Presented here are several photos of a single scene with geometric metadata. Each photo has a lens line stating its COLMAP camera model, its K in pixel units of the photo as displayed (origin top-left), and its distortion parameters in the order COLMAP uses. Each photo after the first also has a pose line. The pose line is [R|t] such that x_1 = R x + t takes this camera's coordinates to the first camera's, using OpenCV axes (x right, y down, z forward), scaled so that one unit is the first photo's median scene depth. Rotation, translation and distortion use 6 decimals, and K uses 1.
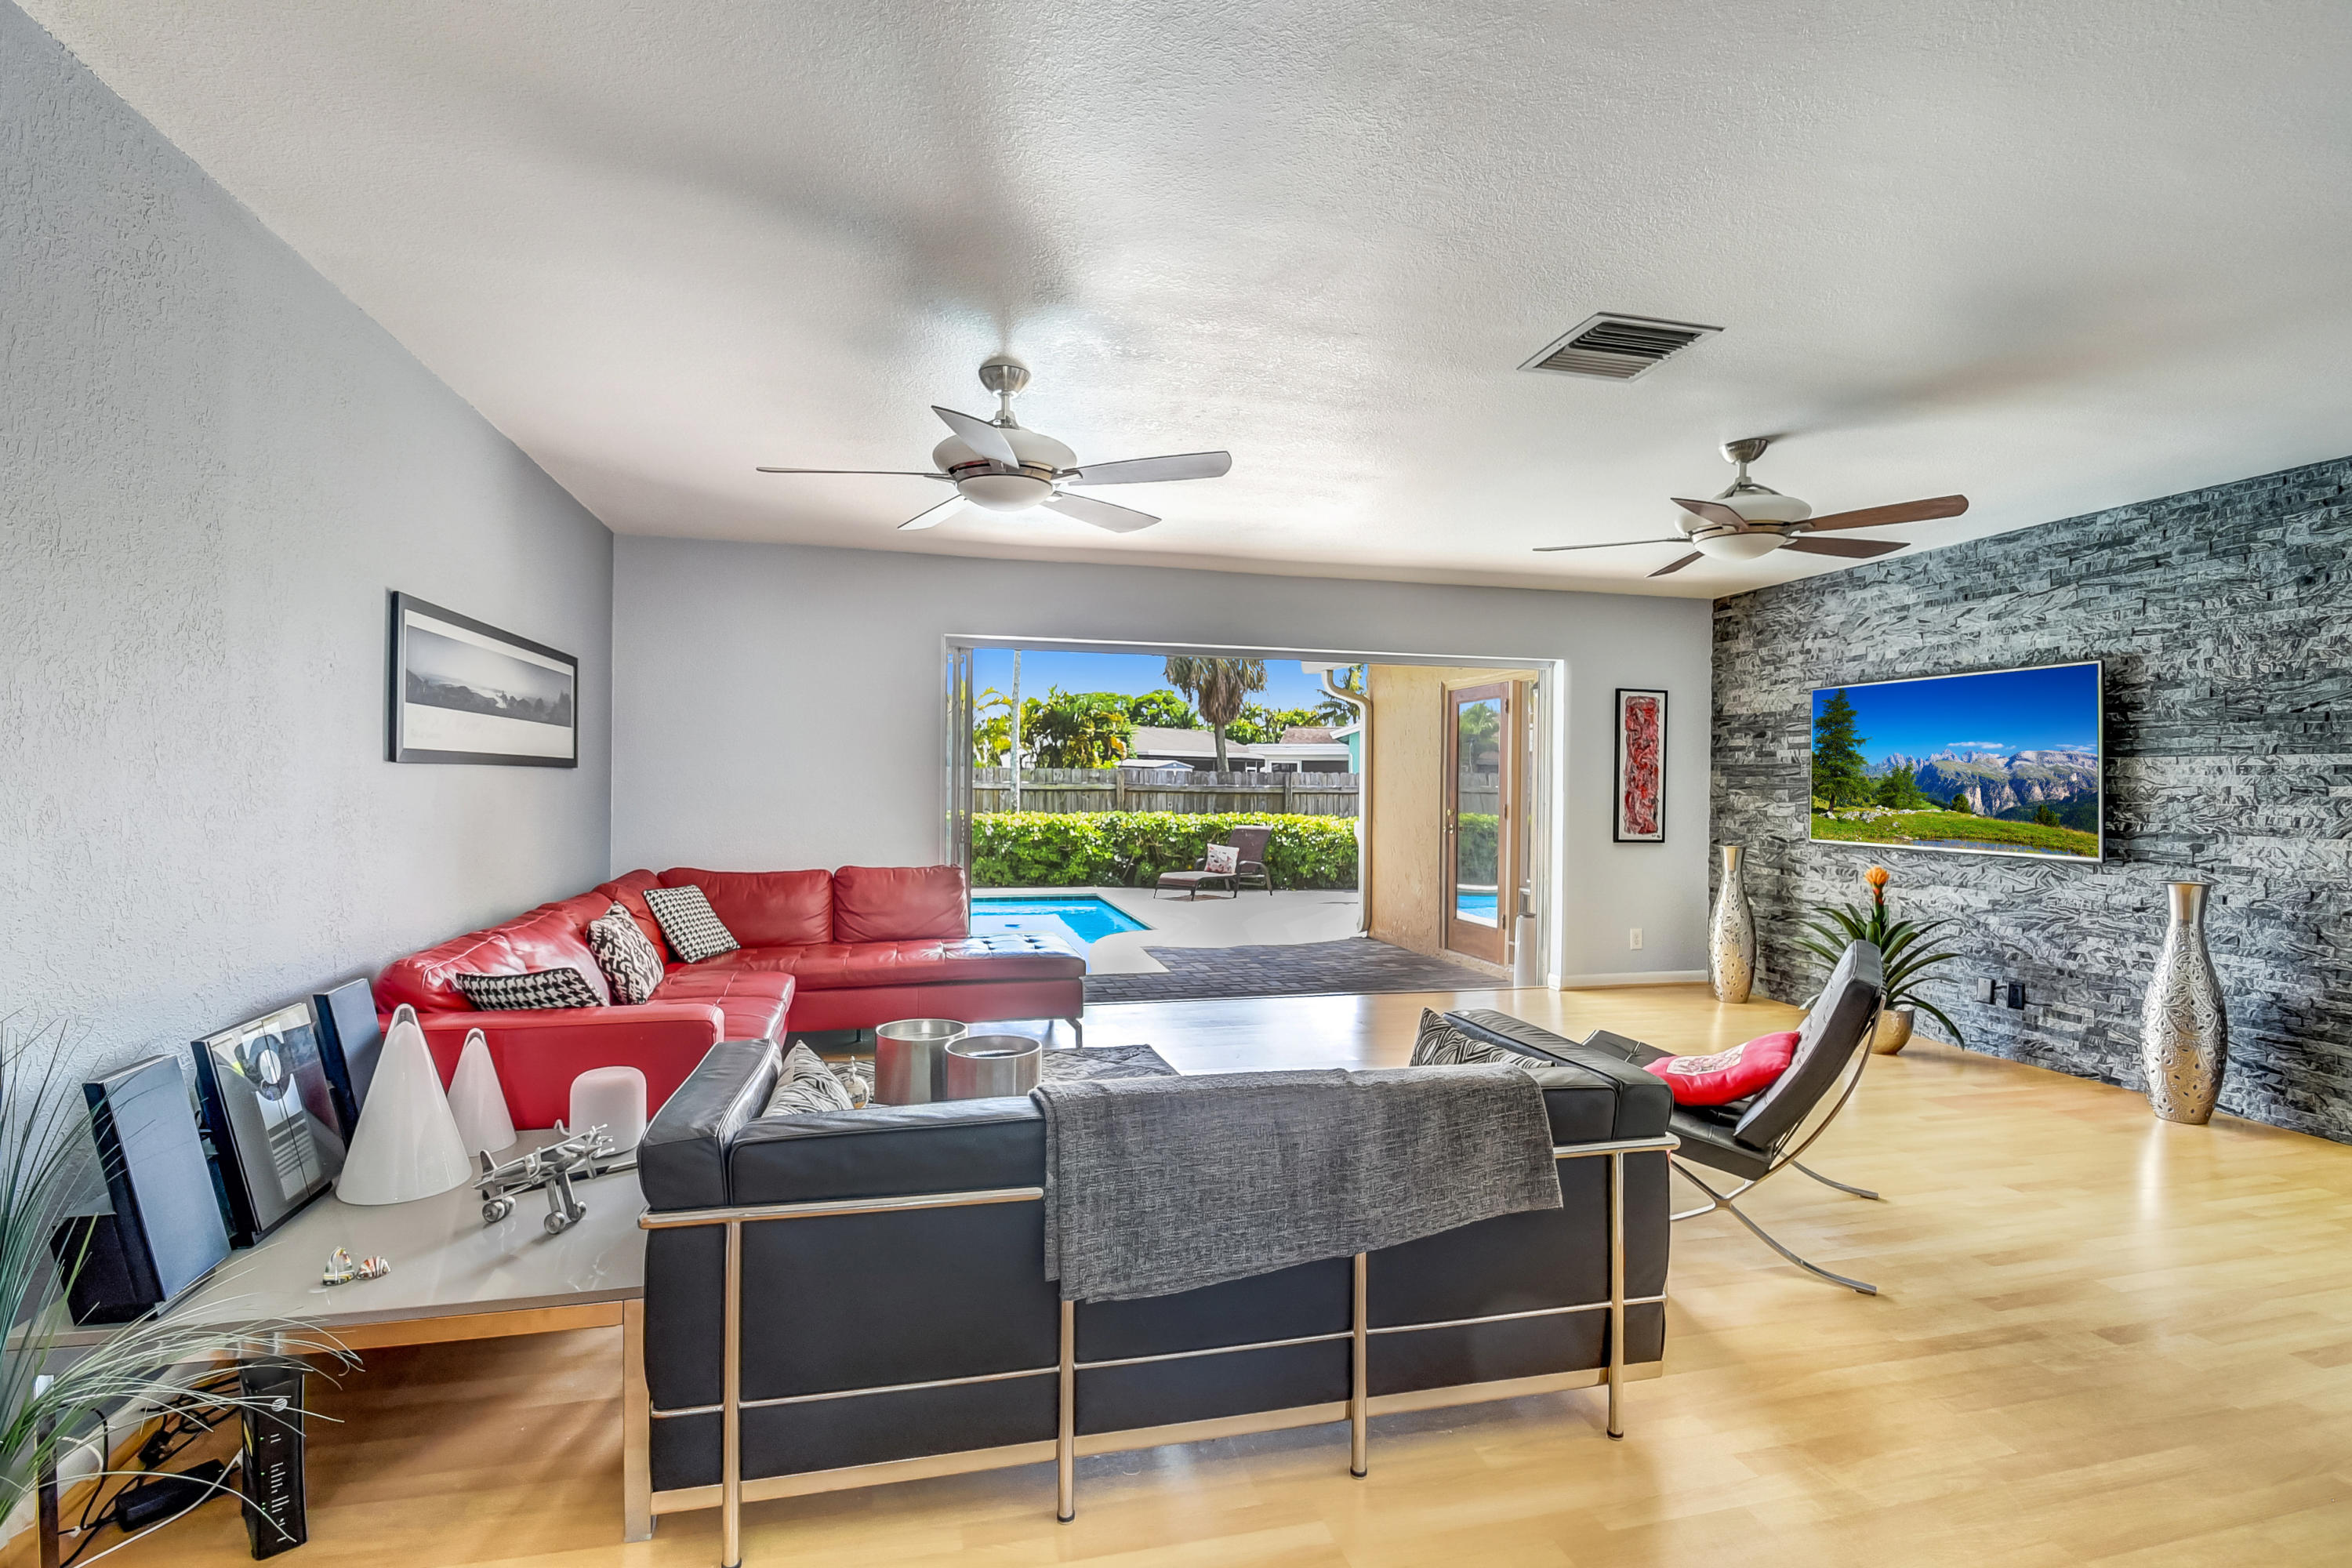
lens RADIAL K [[1046.7, 0, 1075.7], [0, 1046.7, 783.5], [0, 0, 1]] dist [0.012402, -0.012007]
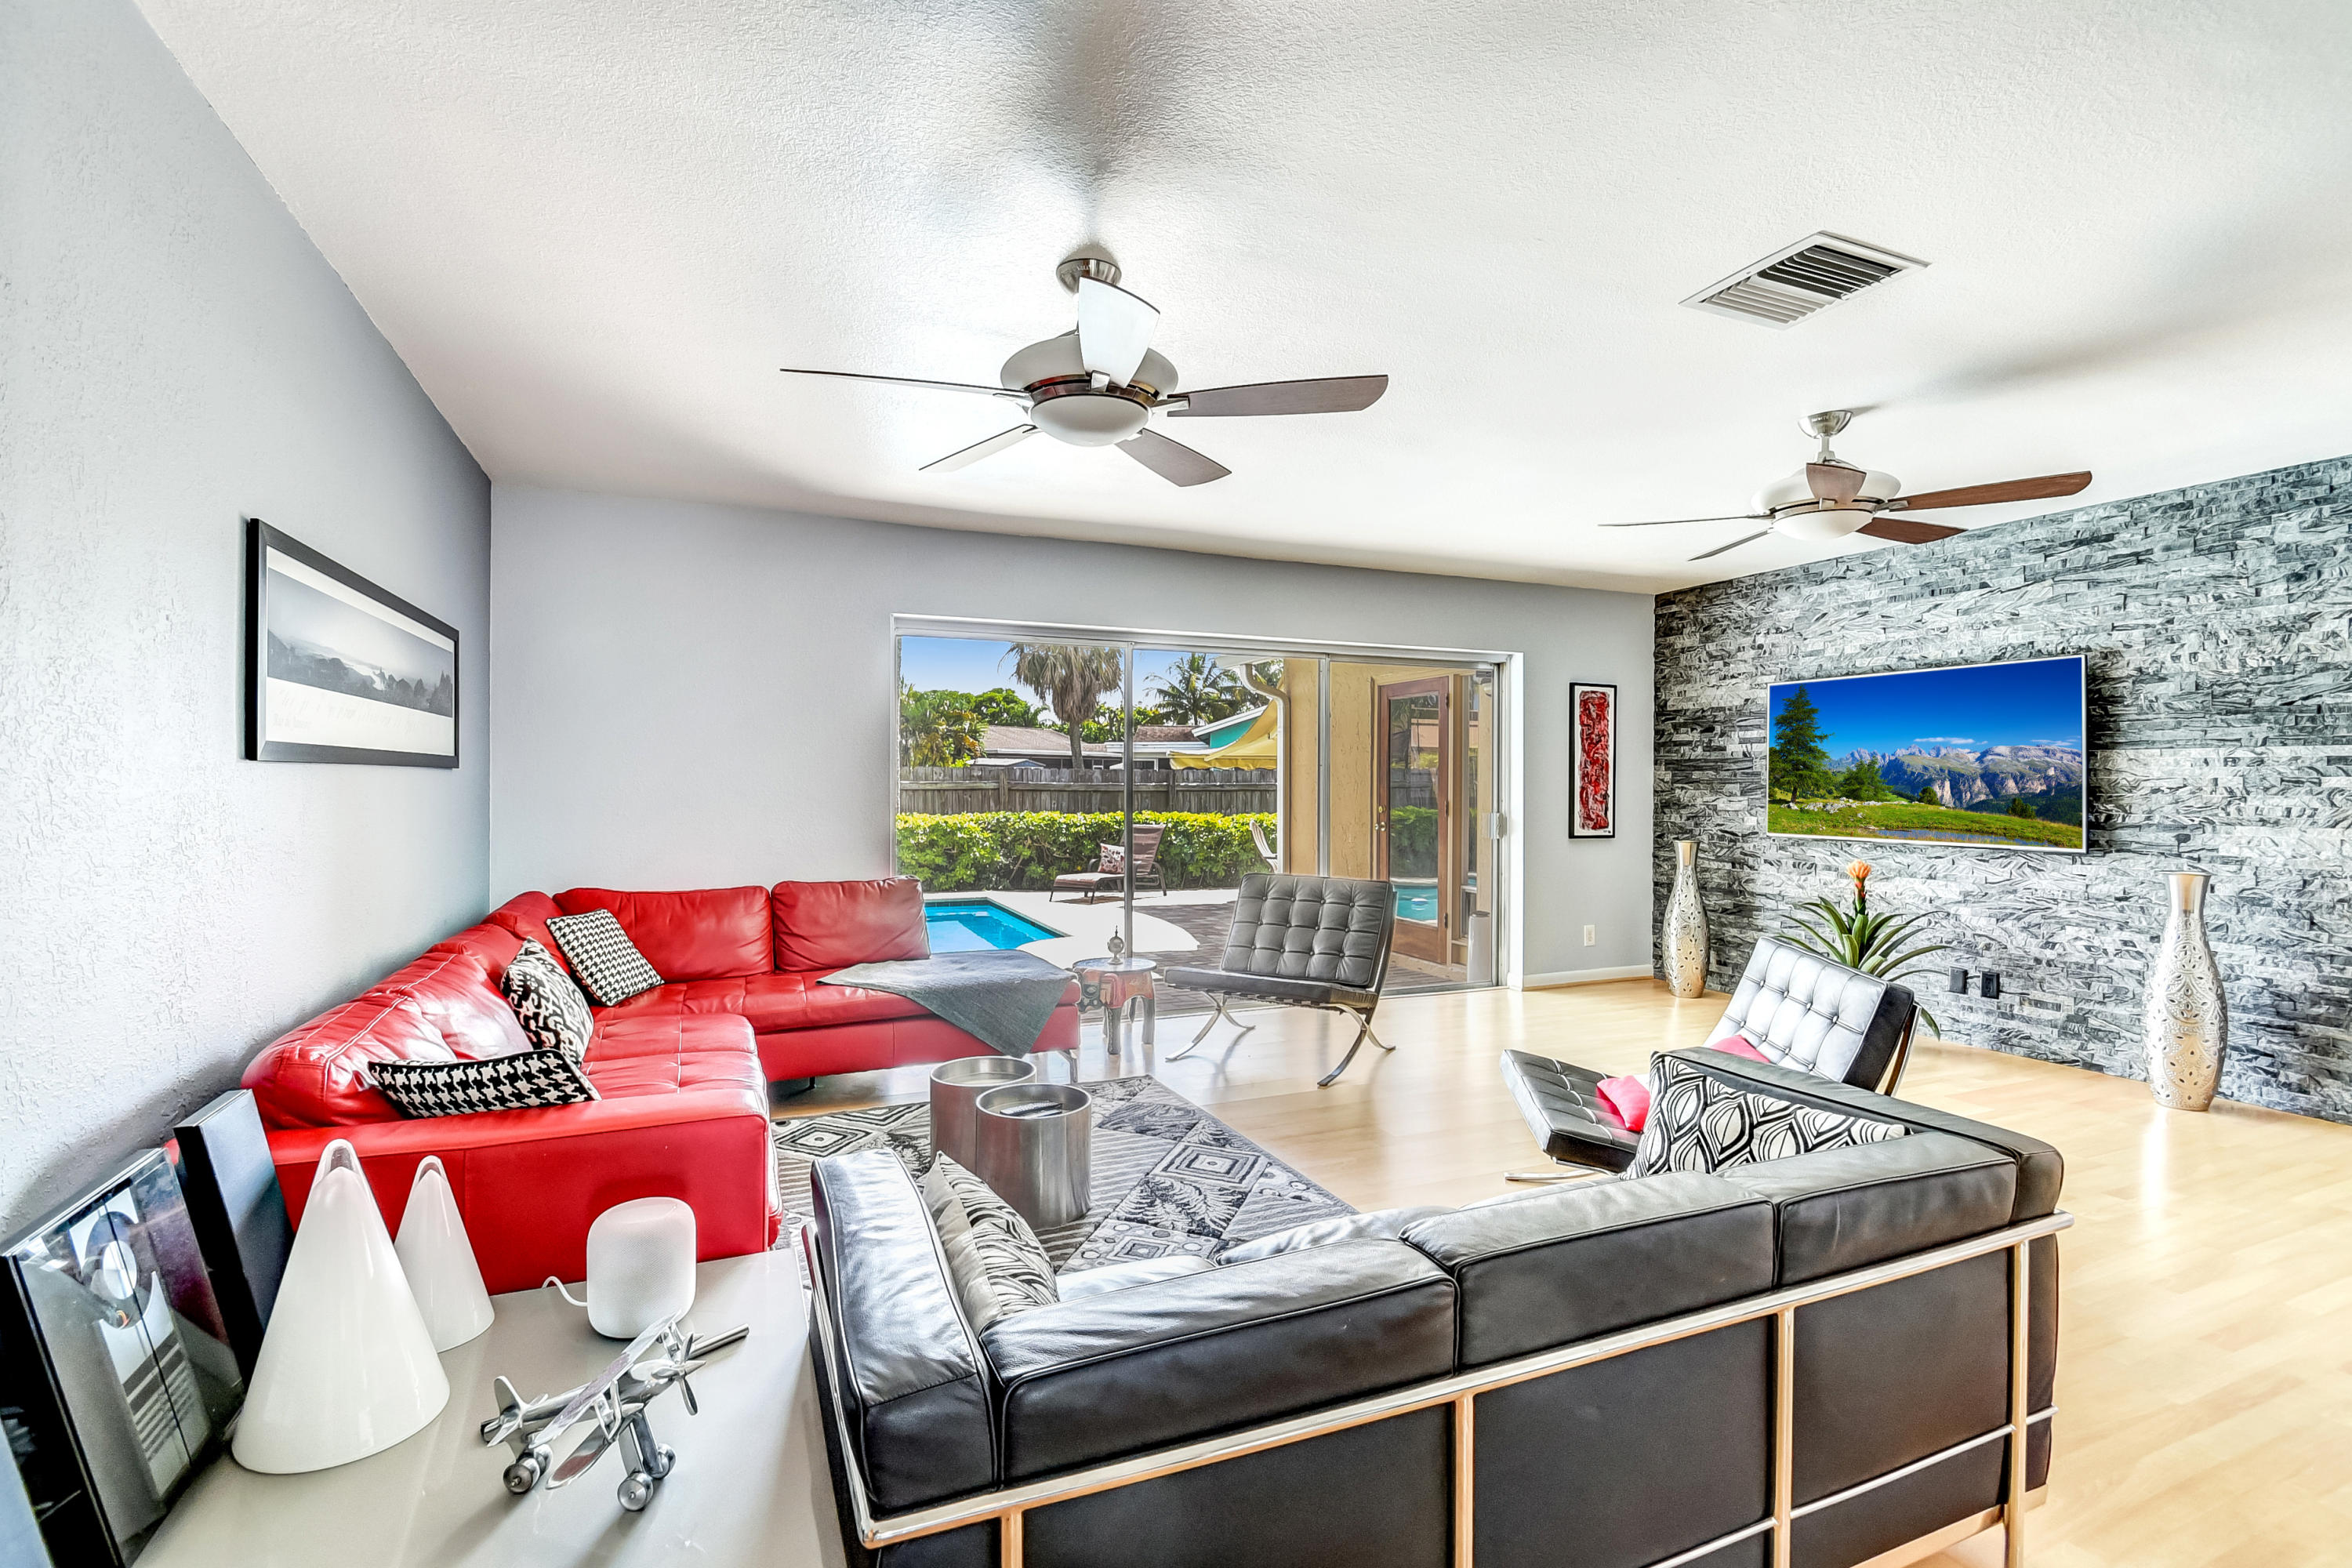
lens RADIAL K [[1037.0, 0, 1067.4], [0, 1037.0, 783.4], [0, 0, 1]] dist [0.003678, -0.008699]
pose [[0.988141, -0.007299, 0.153379, -0.131841], [0.007098, 0.999973, 0.001859, -0.001286], [-0.153388, -0.000748, 0.988166, 0.139654]]
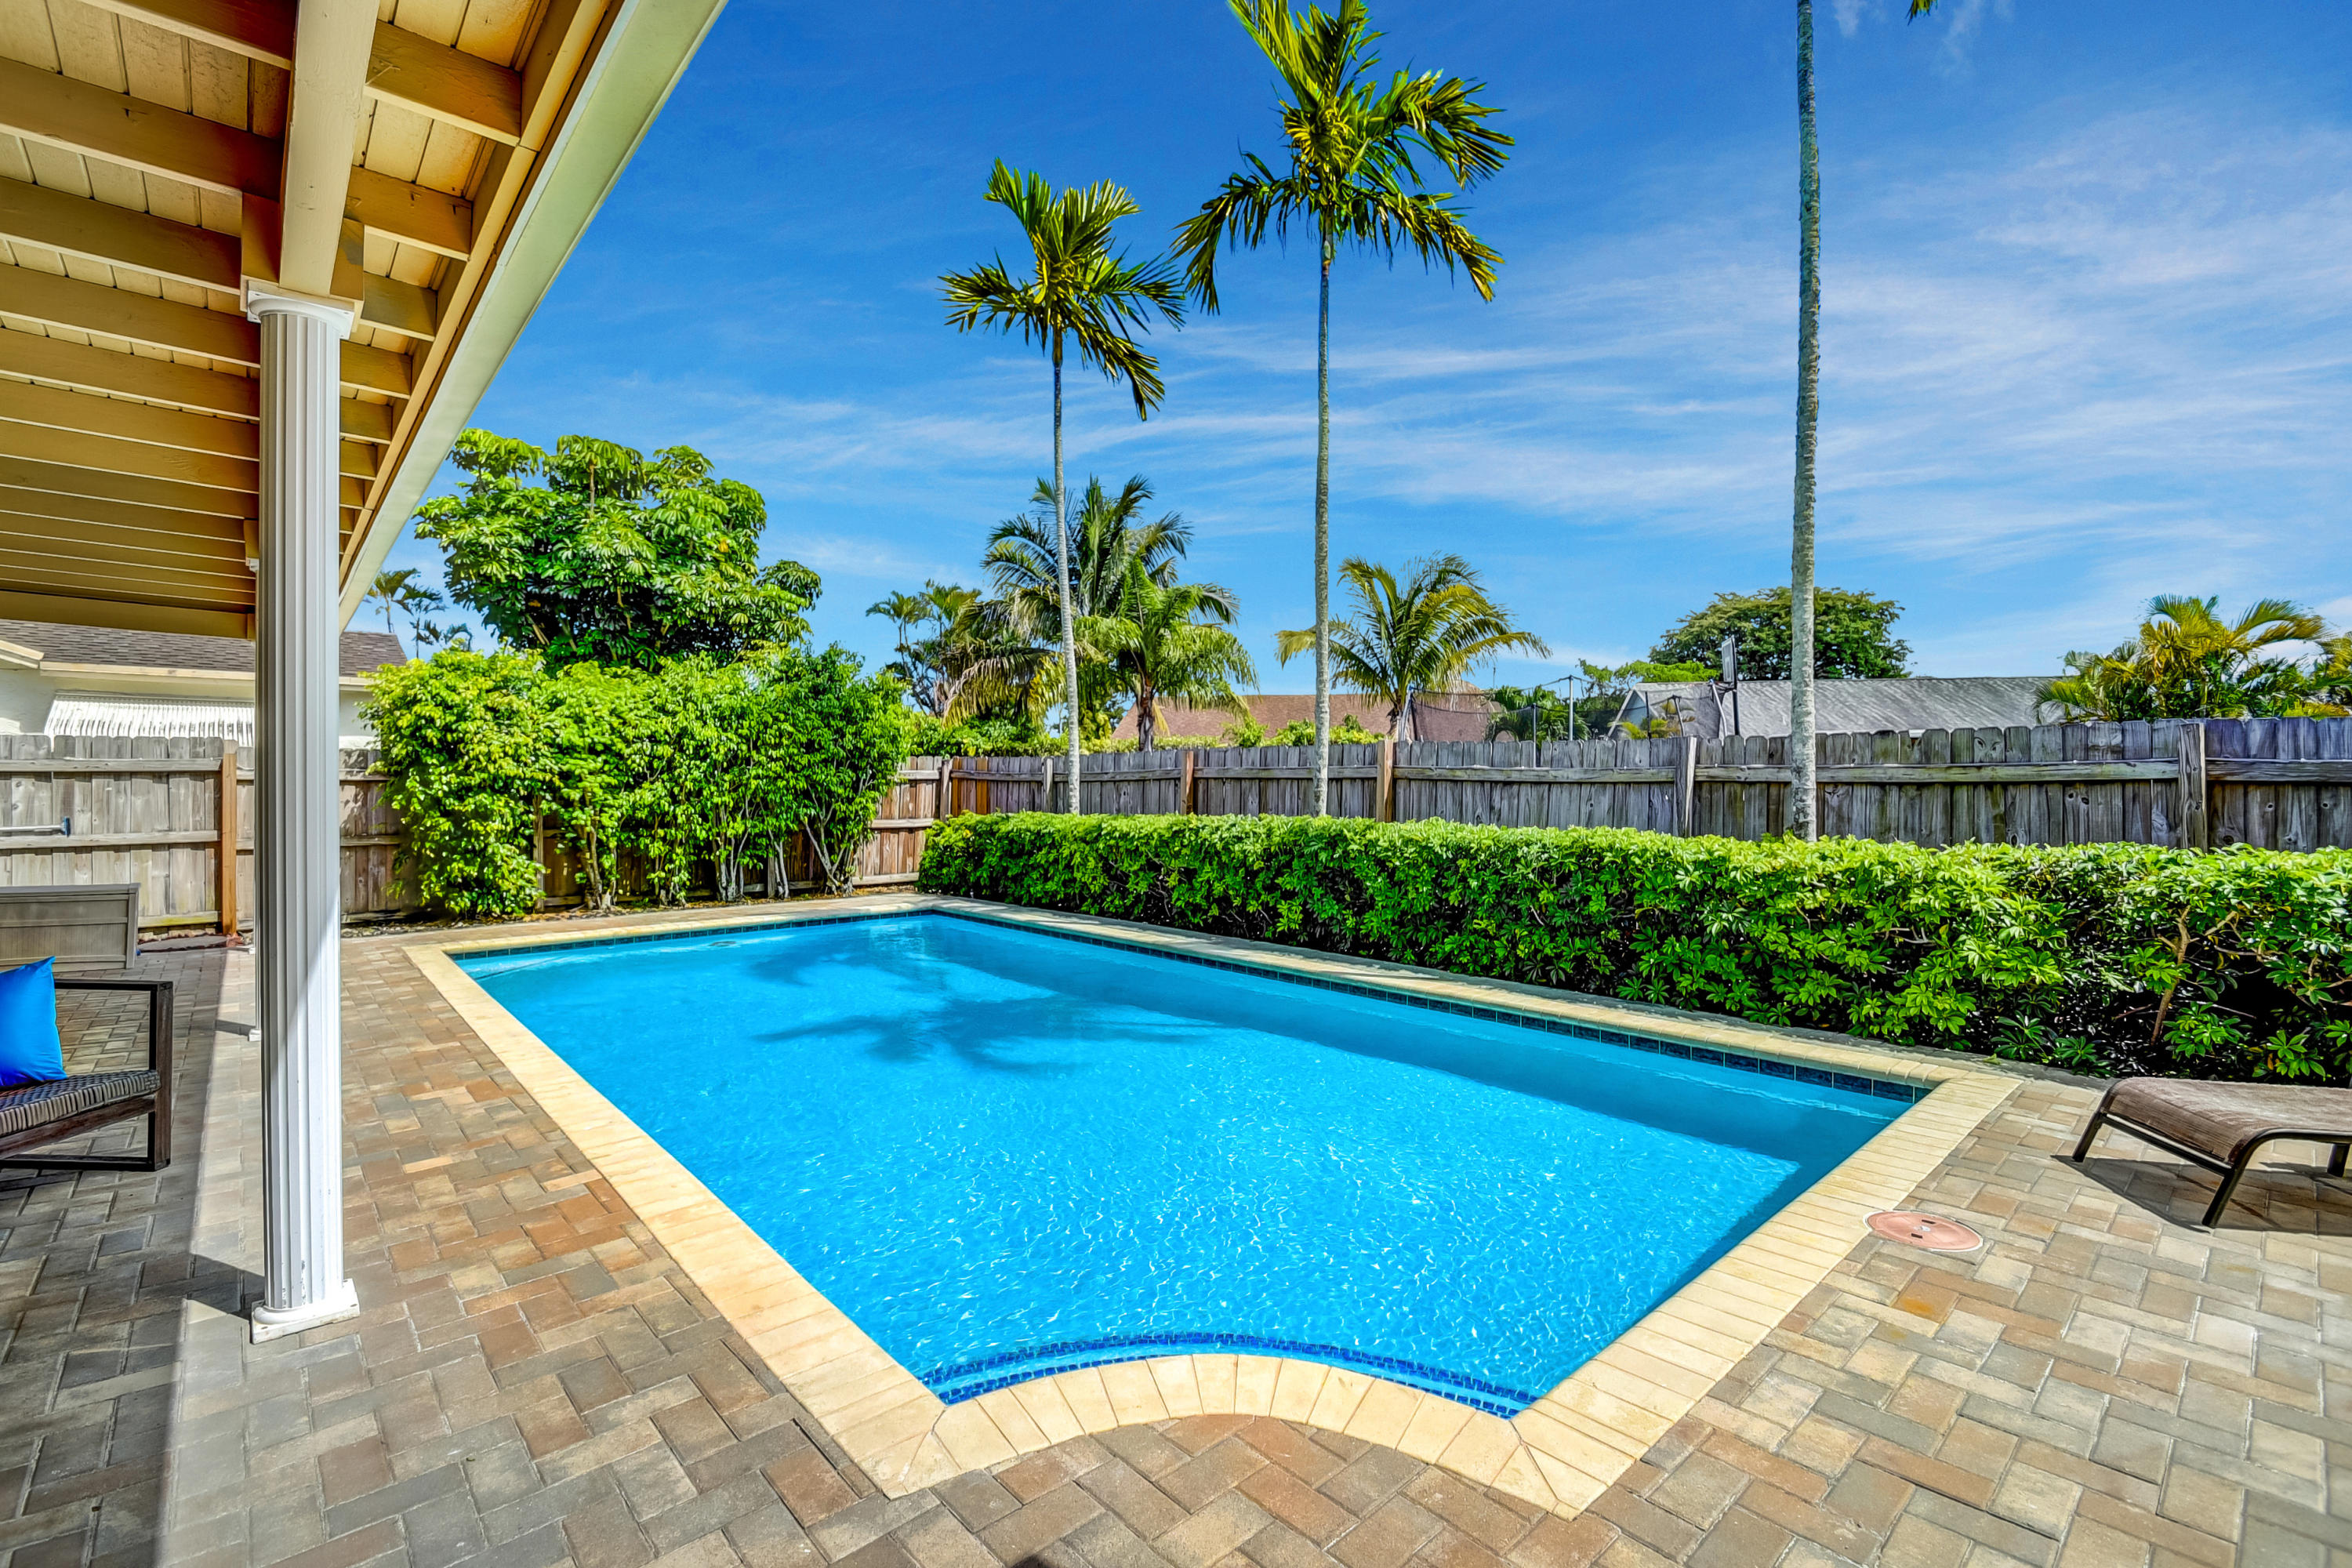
lens RADIAL K [[1046.4, 0, 1183.0], [0, 1046.4, 783.0], [0, 0, 1]] dist [-0.000964, -0.013657]
pose [[0.517775, -0.013074, -0.855417, 0.458197], [0.003447, 0.999907, -0.013196, 0.029855], [0.855510, 0.003884, 0.517772, 1.567167]]
